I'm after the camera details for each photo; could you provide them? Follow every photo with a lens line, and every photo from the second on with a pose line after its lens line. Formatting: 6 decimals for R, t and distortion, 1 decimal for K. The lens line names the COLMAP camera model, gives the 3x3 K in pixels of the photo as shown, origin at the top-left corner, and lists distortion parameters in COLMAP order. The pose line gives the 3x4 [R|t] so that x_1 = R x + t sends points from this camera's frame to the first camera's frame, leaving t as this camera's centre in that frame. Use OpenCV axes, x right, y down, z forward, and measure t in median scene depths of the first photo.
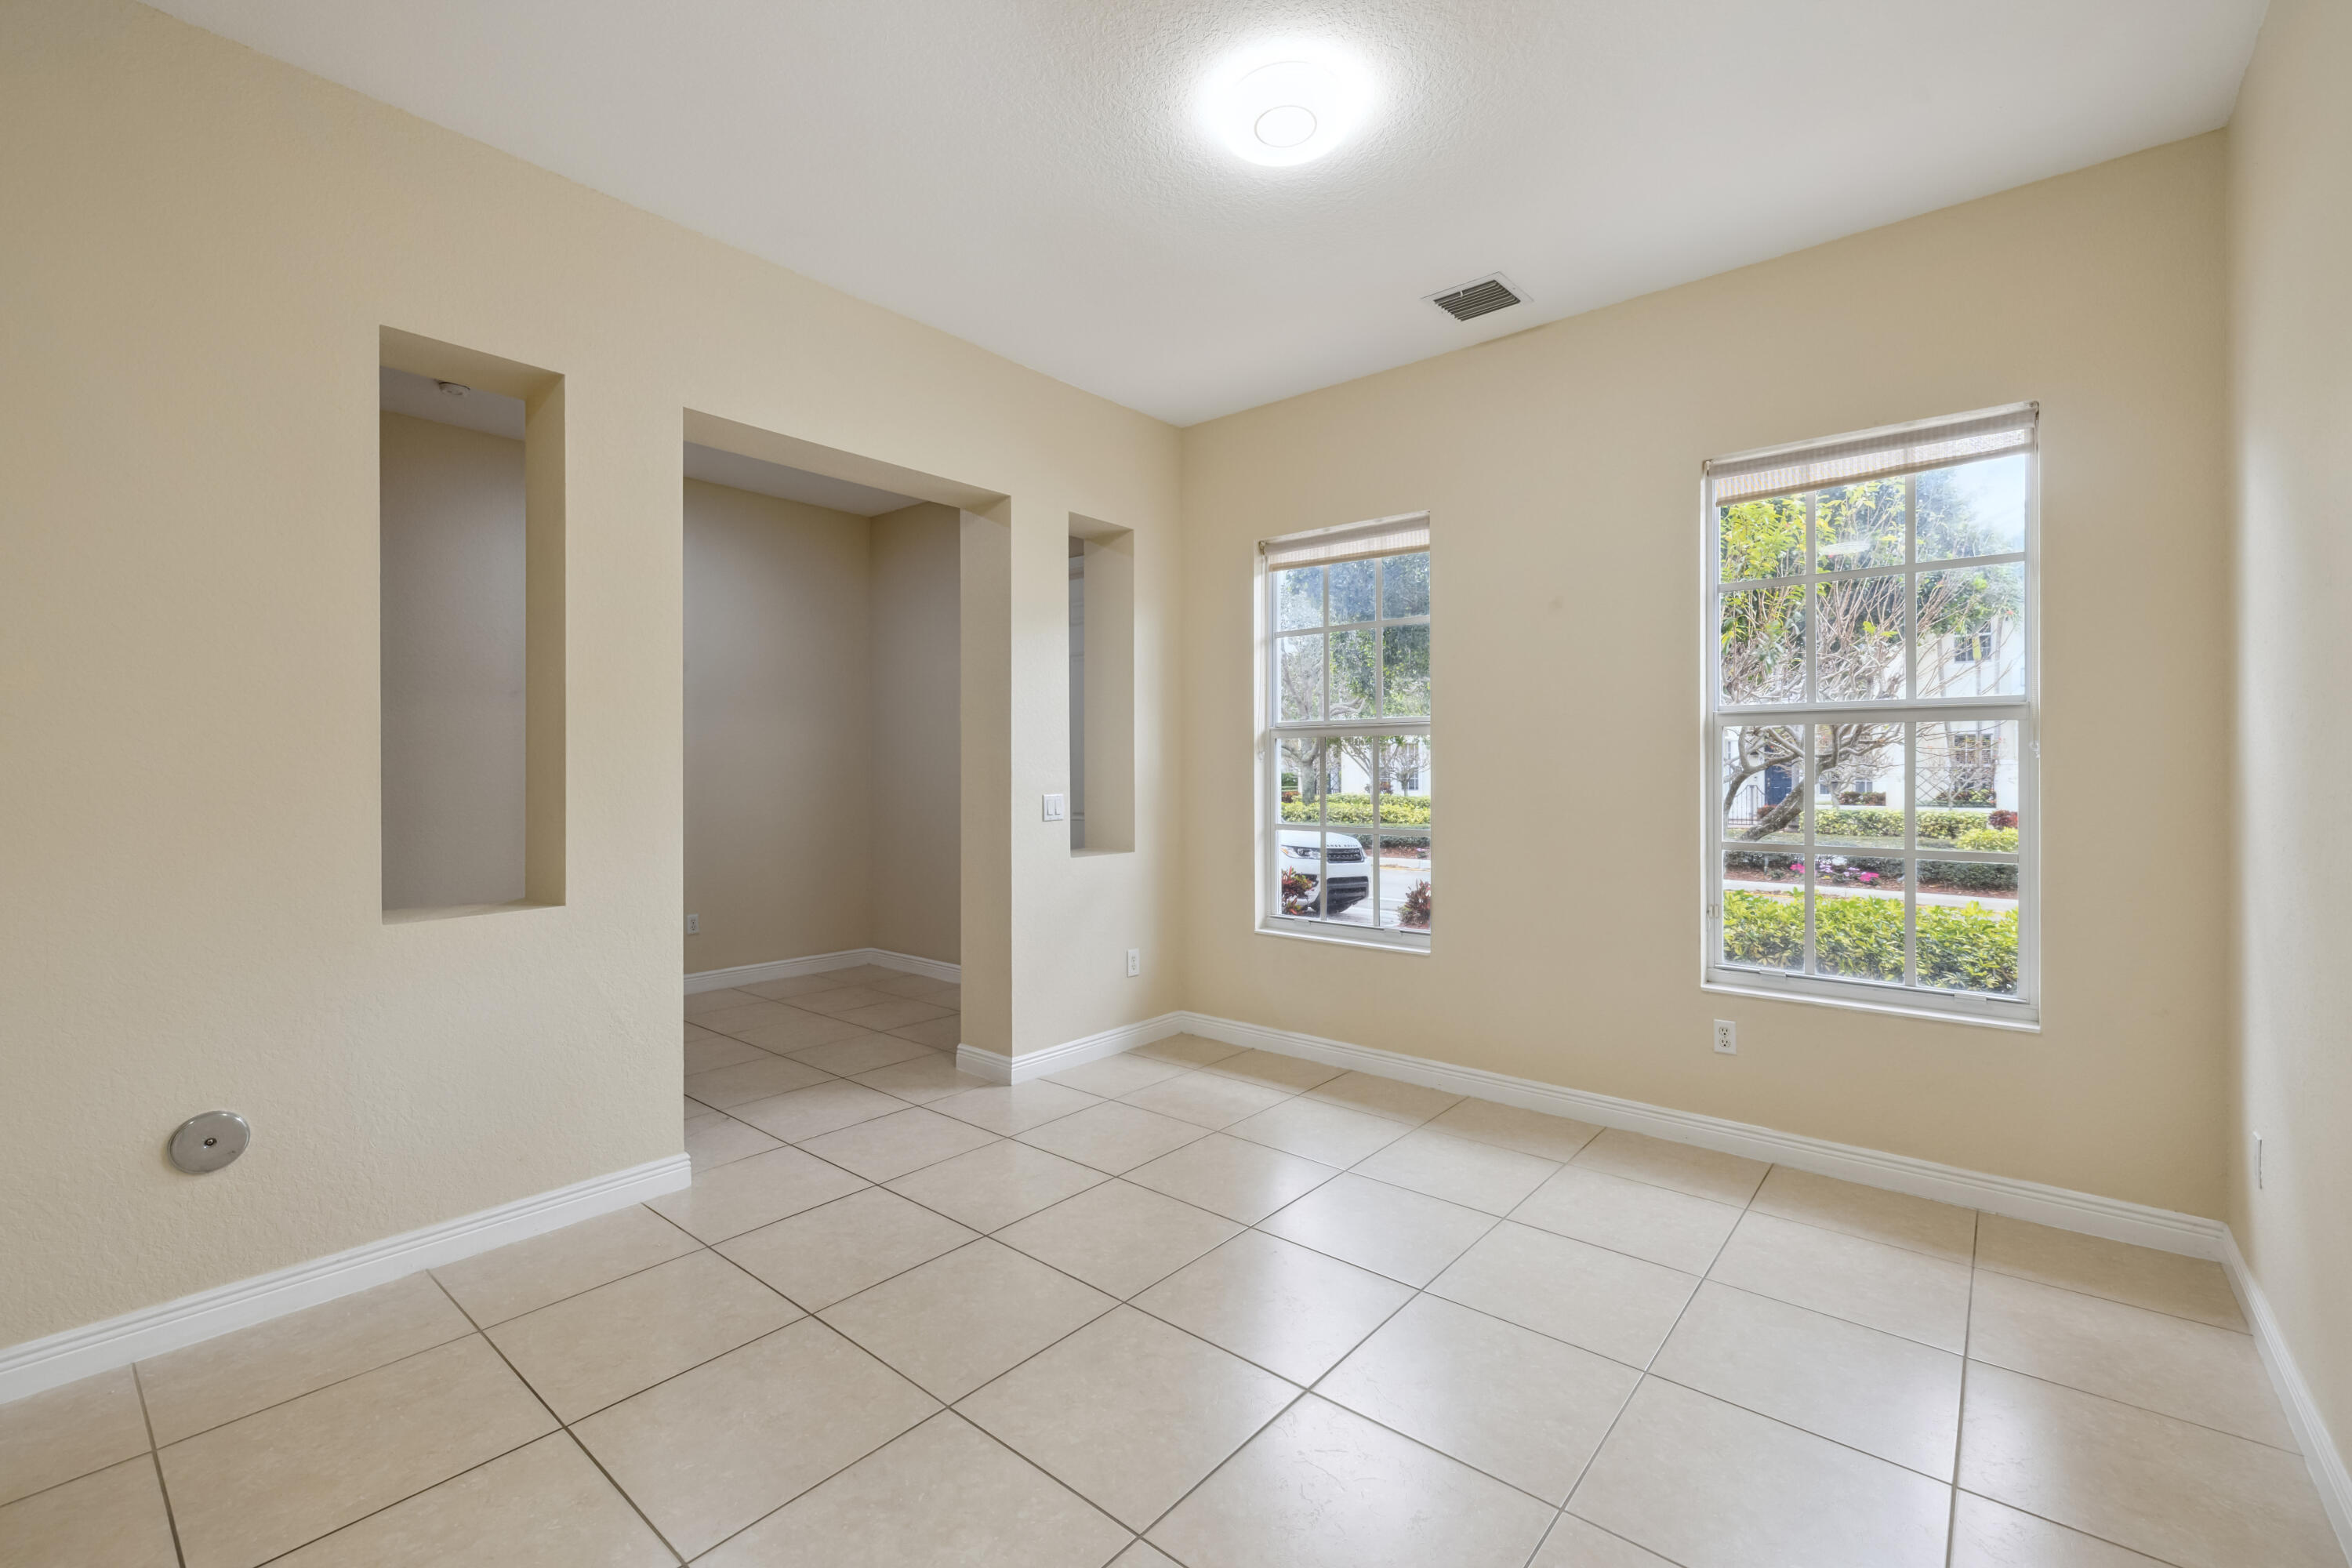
lens RADIAL K [[996.5, 0, 1175.1], [0, 996.5, 758.6], [0, 0, 1]] dist [0.001789, -0.000065]
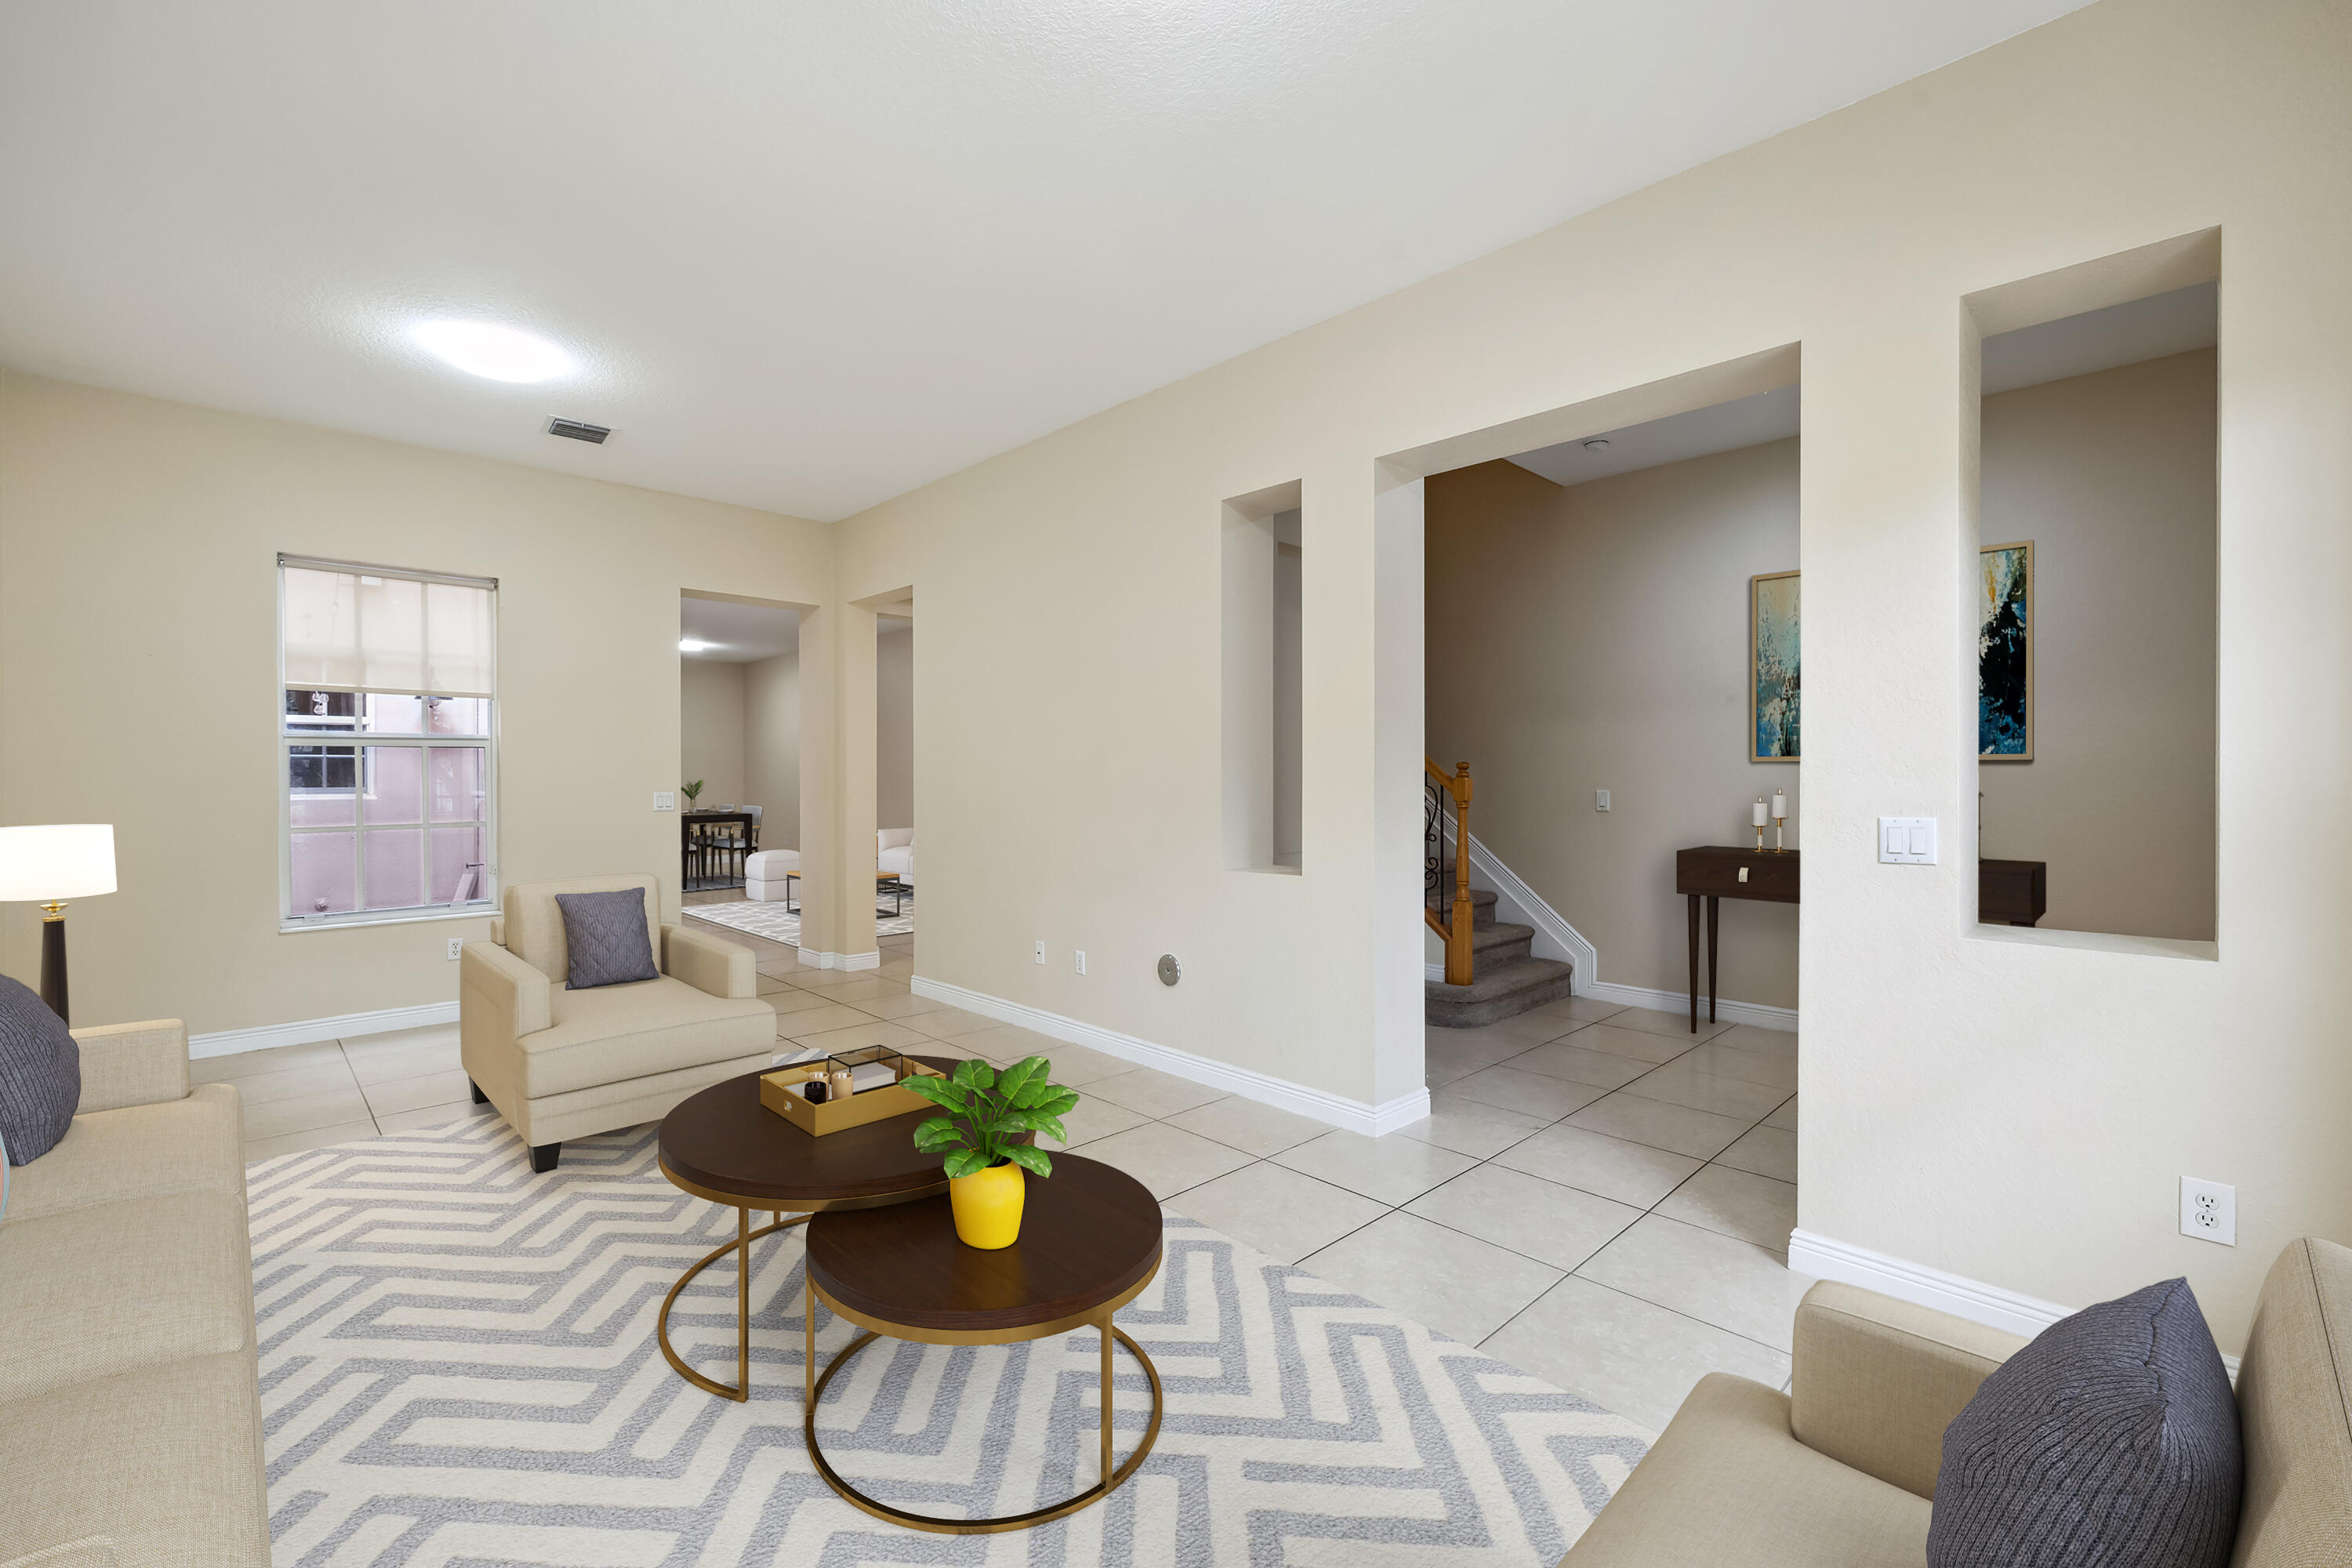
lens RADIAL K [[1016.3, 0, 1176.5], [0, 1016.3, 777.9], [0, 0, 1]] dist [0.007529, 0.000031]
pose [[-0.101666, 0.016160, -0.994687, 0.516287], [0.015974, 0.999766, 0.014610, -0.003929], [0.994690, -0.014404, -0.101900, 0.666551]]
